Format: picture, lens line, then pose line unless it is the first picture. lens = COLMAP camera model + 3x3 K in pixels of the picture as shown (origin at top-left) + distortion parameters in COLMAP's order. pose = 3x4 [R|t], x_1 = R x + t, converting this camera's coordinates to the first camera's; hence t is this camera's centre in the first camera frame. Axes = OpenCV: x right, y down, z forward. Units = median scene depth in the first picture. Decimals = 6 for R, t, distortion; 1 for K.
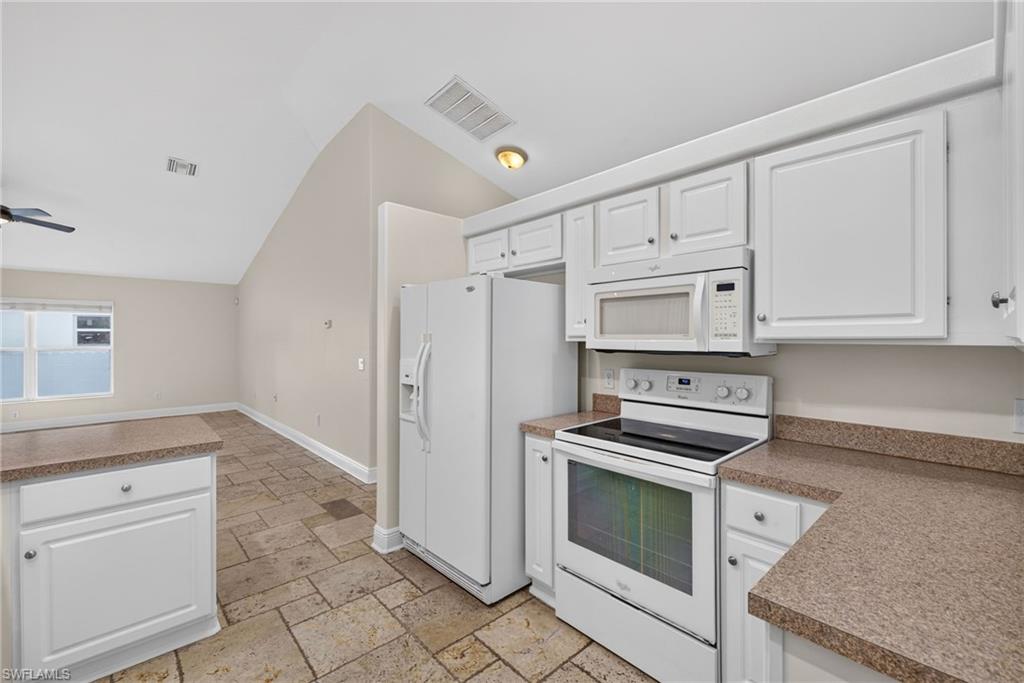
lens RADIAL K [[423.8, 0, 506.9], [0, 423.8, 339.6], [0, 0, 1]] dist [0.001249, -0.000268]
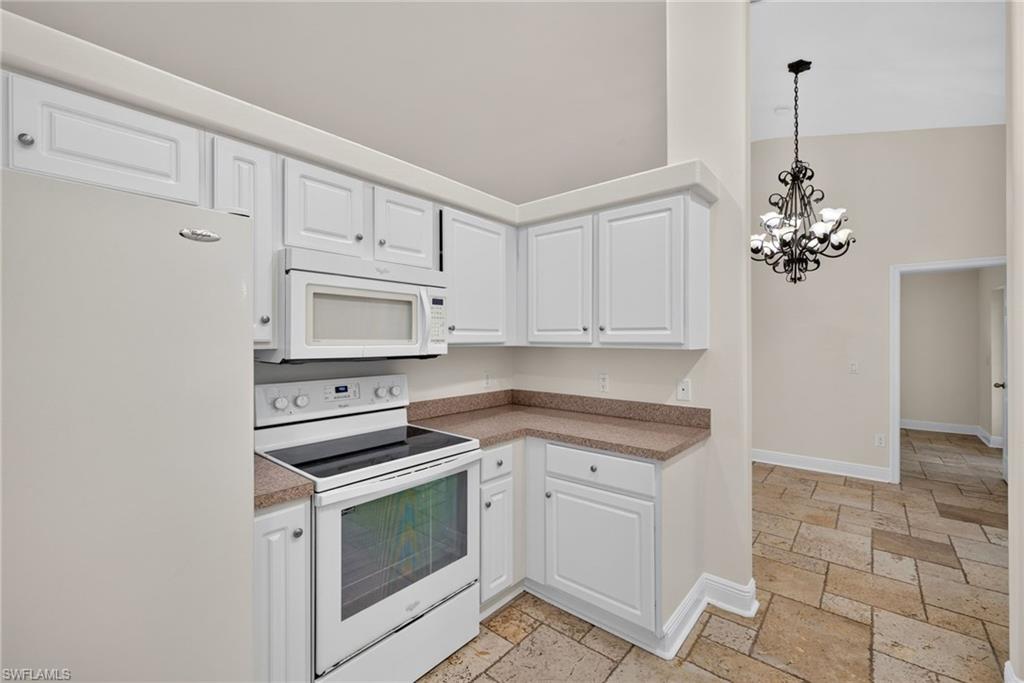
lens RADIAL K [[423.8, 0, 506.9], [0, 423.8, 339.6], [0, 0, 1]] dist [0.001249, -0.000268]
pose [[-0.115769, 0.004182, 0.993267, -0.640680], [0.007583, 0.999966, -0.003326, -0.007260], [-0.993247, 0.007147, -0.115797, 0.830473]]
